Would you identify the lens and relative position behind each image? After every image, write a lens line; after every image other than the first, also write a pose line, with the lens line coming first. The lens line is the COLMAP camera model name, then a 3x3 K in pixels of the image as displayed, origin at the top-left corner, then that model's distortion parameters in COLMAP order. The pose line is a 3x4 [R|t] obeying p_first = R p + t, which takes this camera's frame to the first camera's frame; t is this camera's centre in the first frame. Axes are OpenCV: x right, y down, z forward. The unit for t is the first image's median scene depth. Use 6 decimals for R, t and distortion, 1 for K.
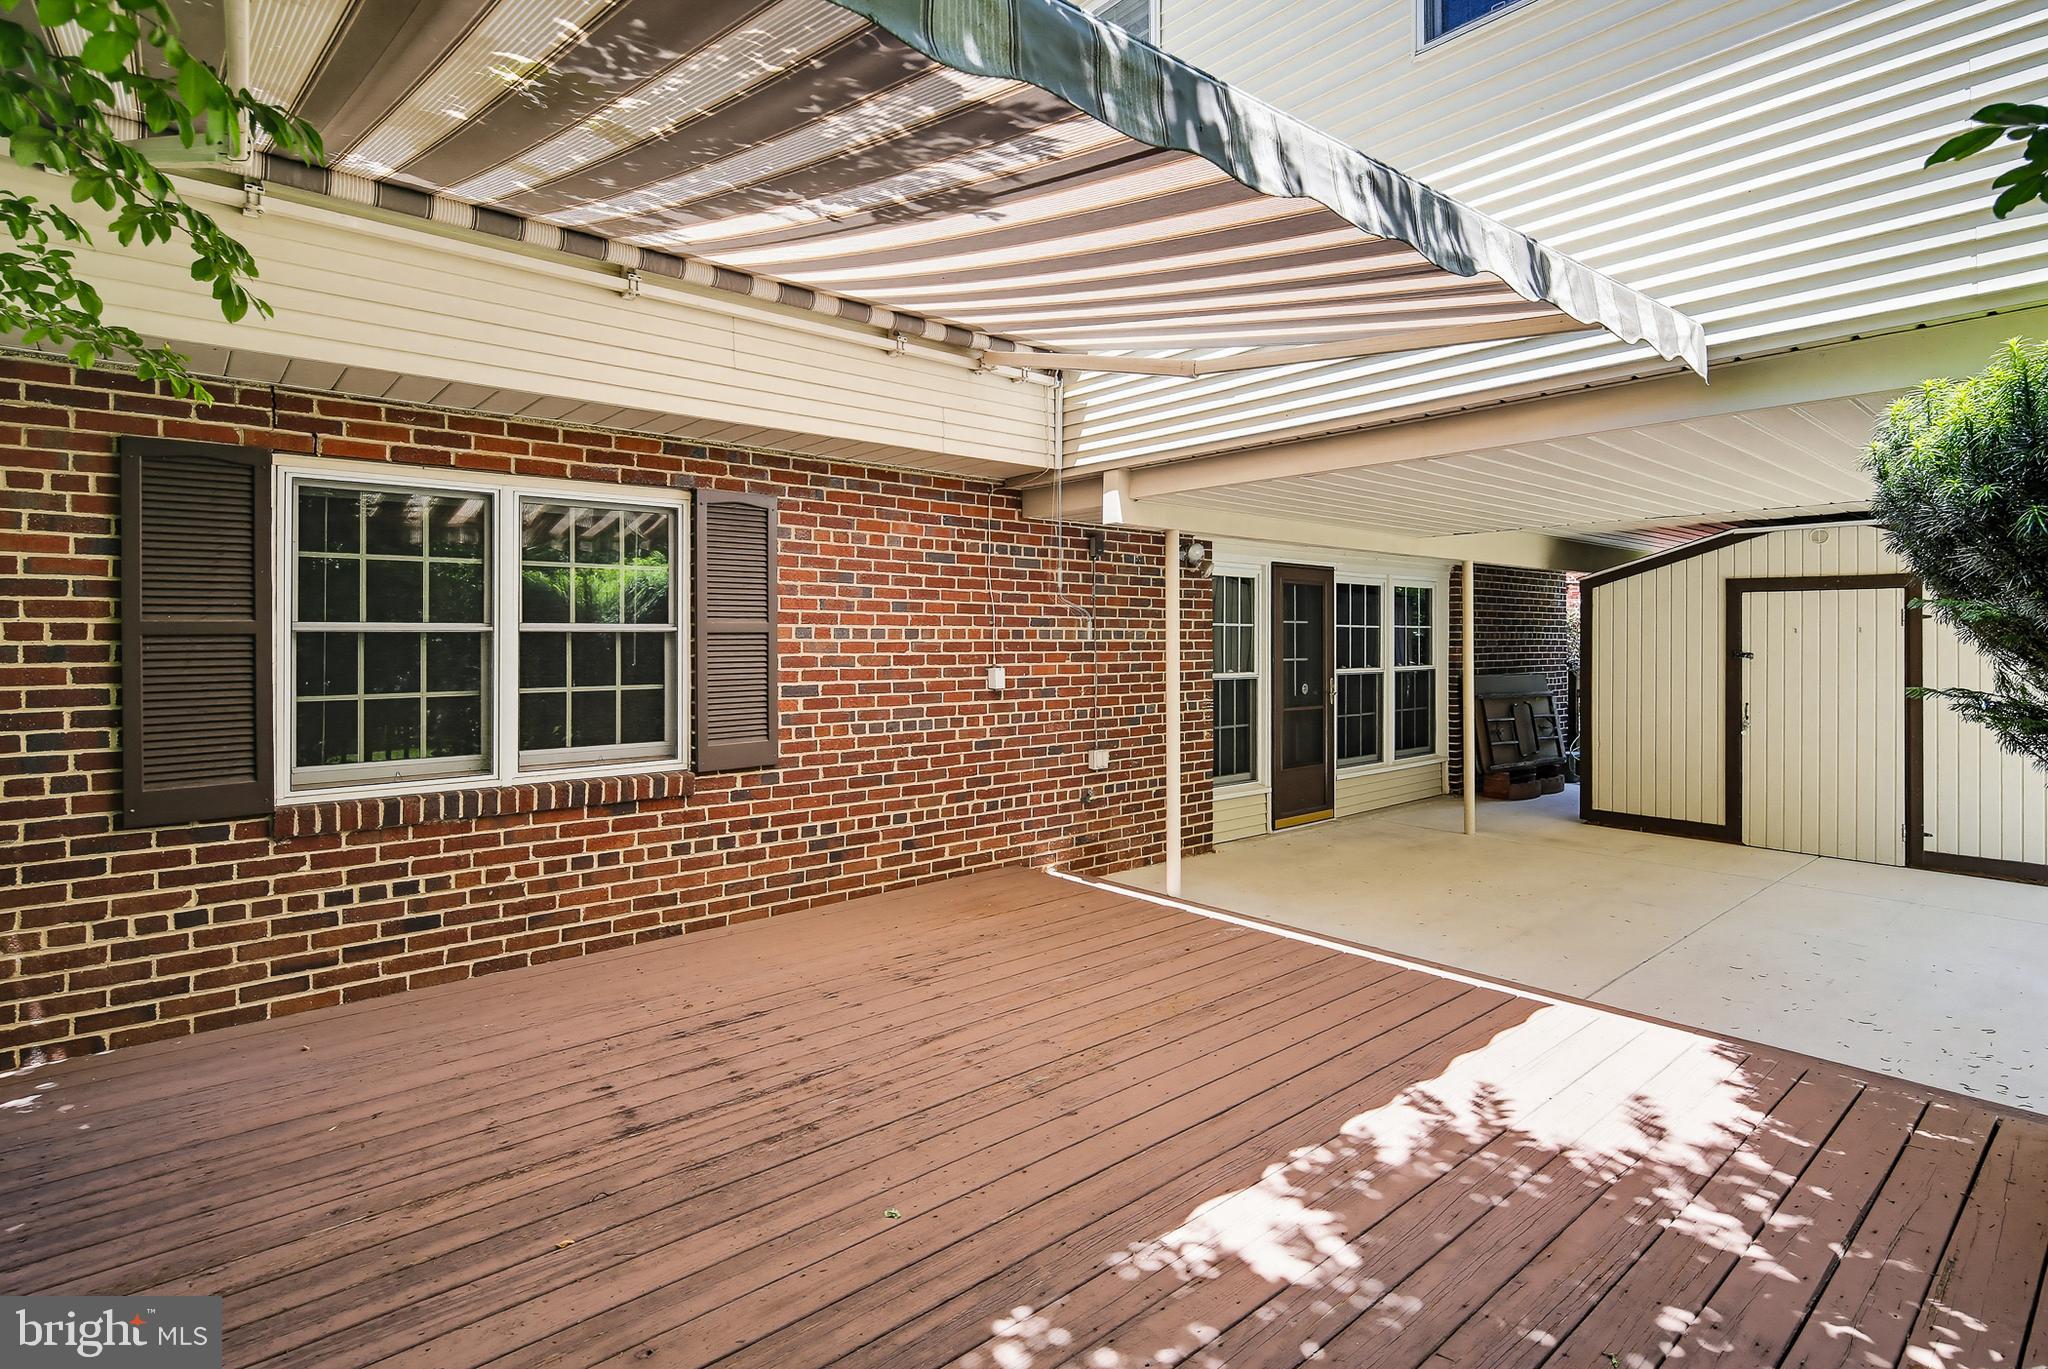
lens RADIAL K [[1001.0, 0, 1027.1], [0, 1001.0, 632.8], [0, 0, 1]] dist [0.003333, -0.000748]
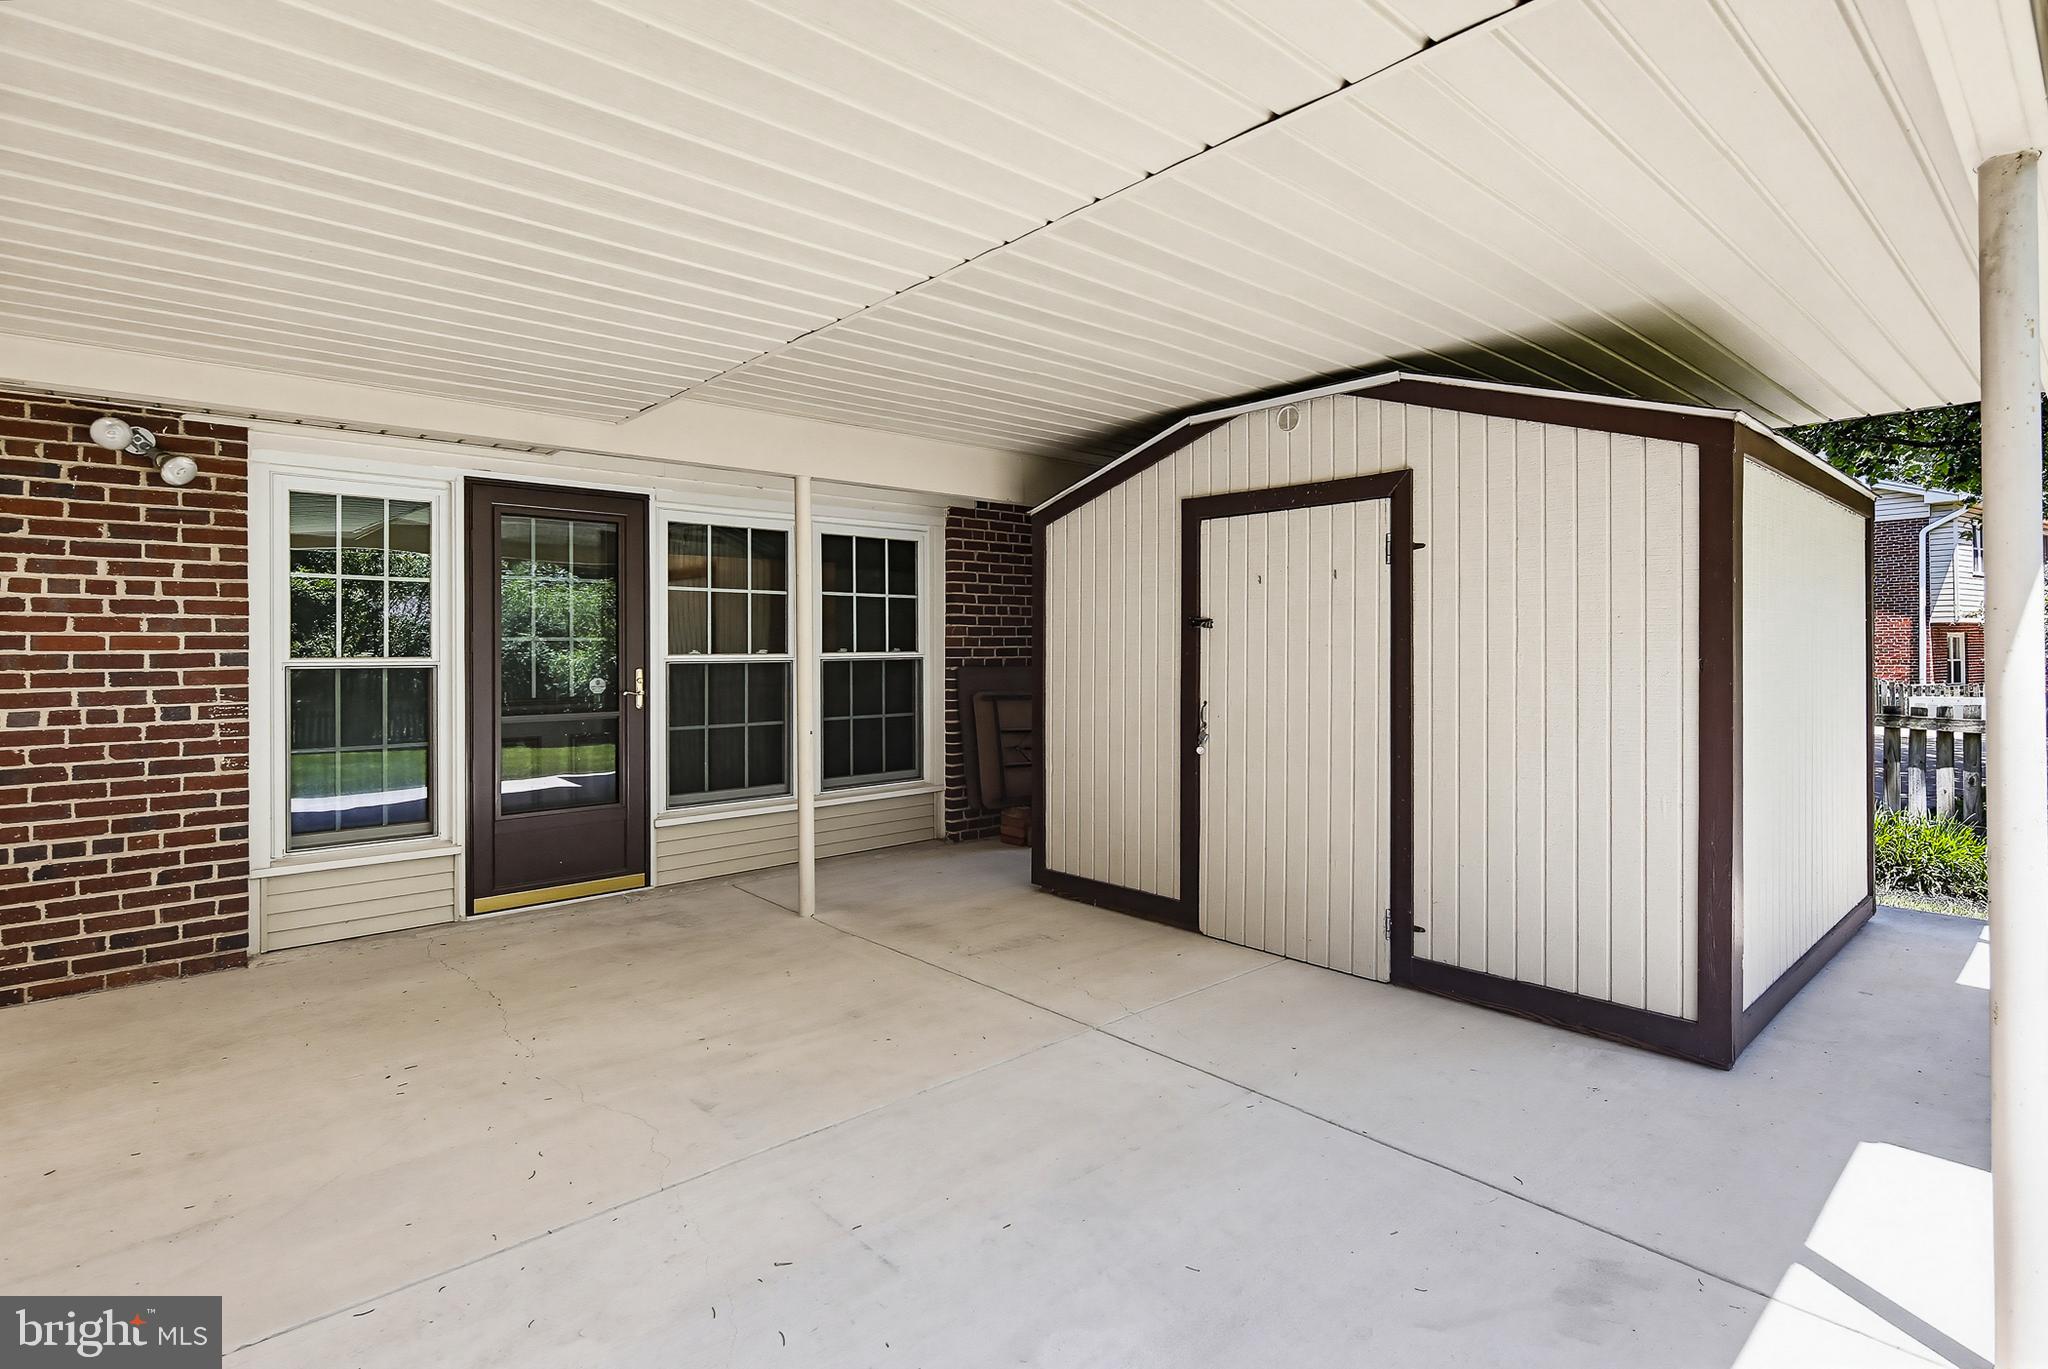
lens RADIAL K [[1009.1, 0, 1028.7], [0, 1009.1, 650.5], [0, 0, 1]] dist [0.002073, -0.000059]
pose [[0.999610, -0.005655, 0.027334, 0.617111], [0.005455, 0.999958, 0.007386, 0.035446], [-0.027374, -0.007234, 0.999599, 0.405906]]
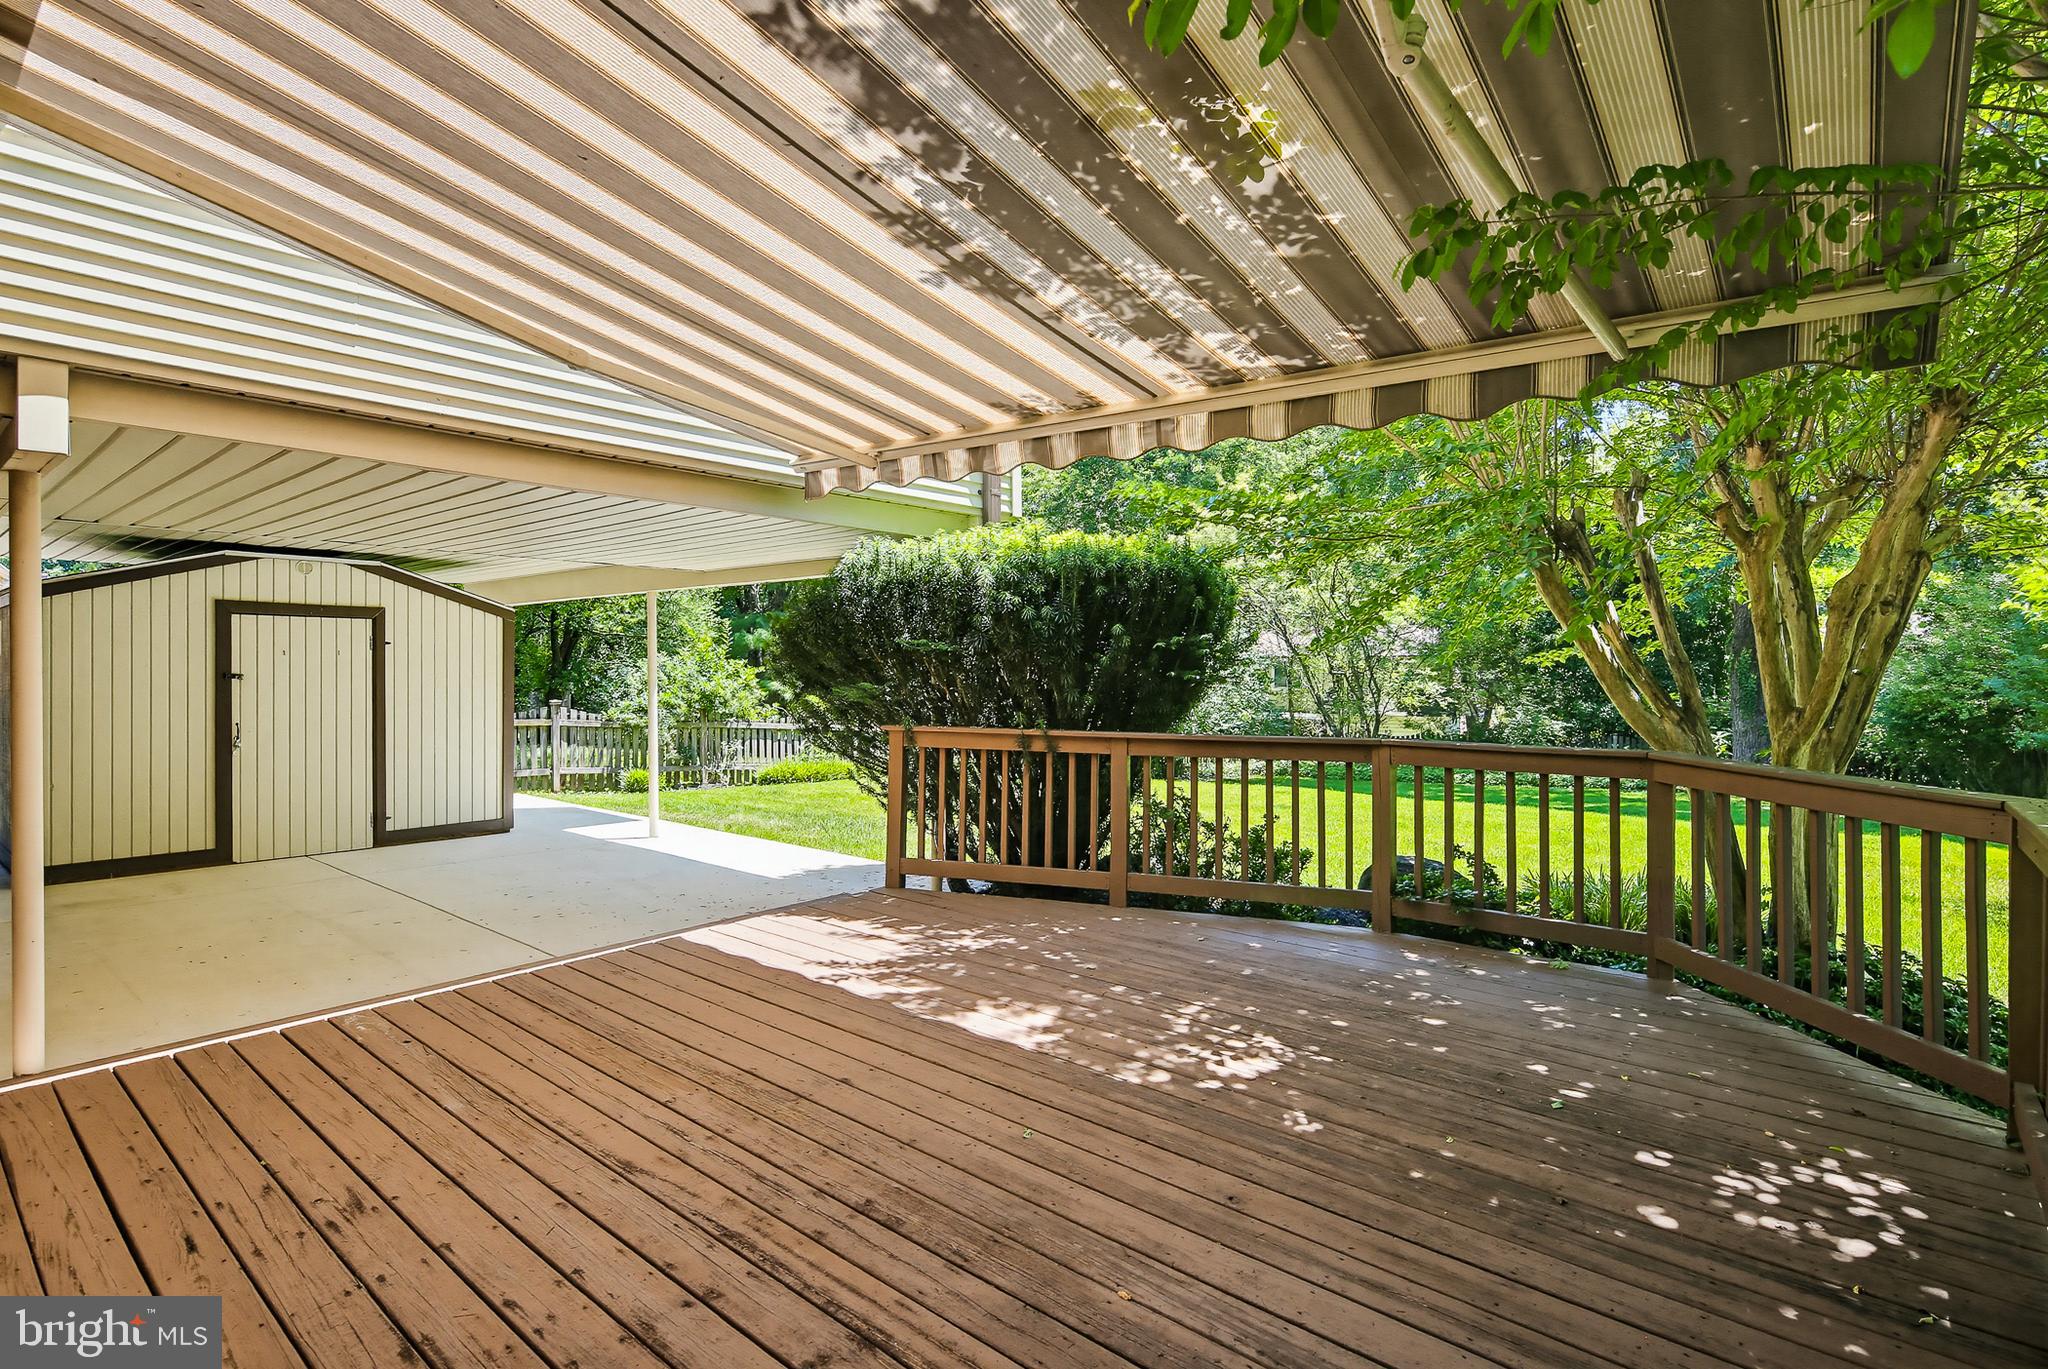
lens RADIAL K [[994.2, 0, 1024.0], [0, 994.2, 684.5], [0, 0, 1]] dist [0.001249, -0.000355]
pose [[-0.164005, -0.015100, 0.986344, -0.423349], [-0.006629, 0.999877, 0.014205, 0.011576], [-0.986437, -0.004208, -0.164084, 0.393941]]
